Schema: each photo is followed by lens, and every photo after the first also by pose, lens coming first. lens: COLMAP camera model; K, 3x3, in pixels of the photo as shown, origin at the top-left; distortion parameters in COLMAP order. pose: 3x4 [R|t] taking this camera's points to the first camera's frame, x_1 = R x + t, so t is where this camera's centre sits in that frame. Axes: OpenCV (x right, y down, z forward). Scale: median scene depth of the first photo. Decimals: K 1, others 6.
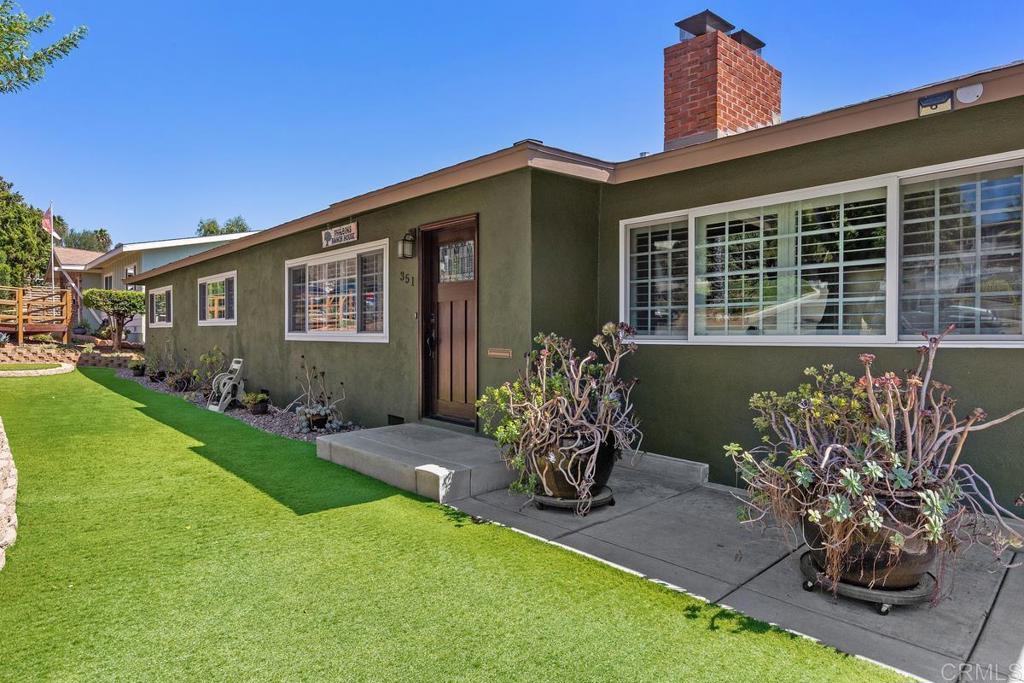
lens RADIAL K [[598.2, 0, 511.8], [0, 598.2, 358.0], [0, 0, 1]] dist [-0.003781, -0.001288]
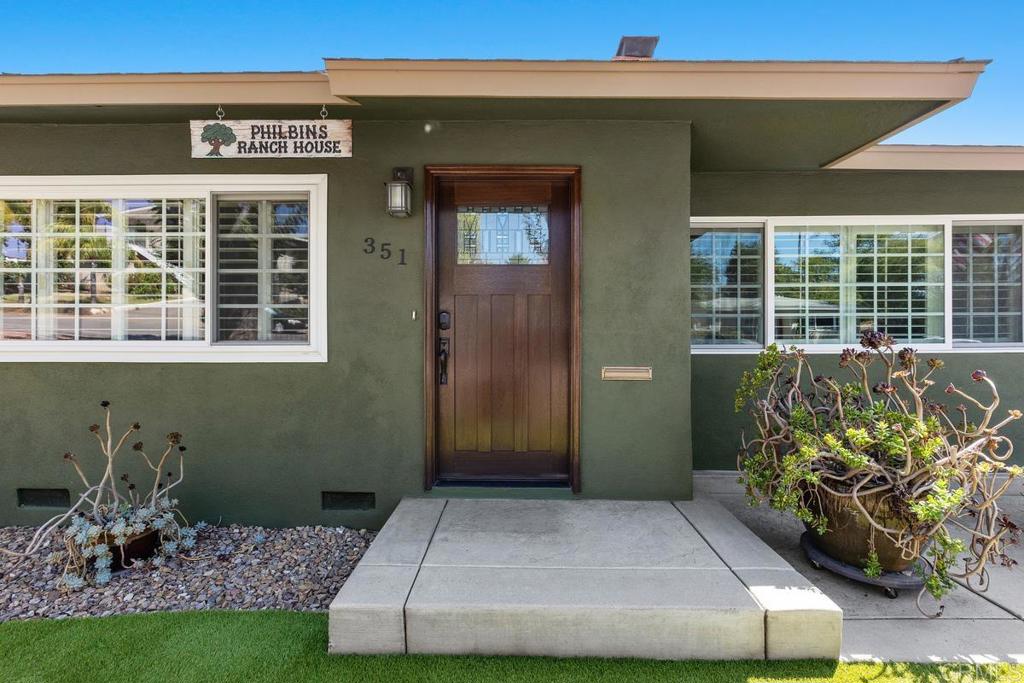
lens RADIAL K [[452.8, 0, 512.0], [0, 452.8, 341.5], [0, 0, 1]] dist [-0.001244, -0.000487]
pose [[0.681965, -0.011923, 0.731287, -0.475368], [0.031686, 0.999410, -0.013254, -0.040524], [-0.730698, 0.032211, 0.681941, 0.706226]]
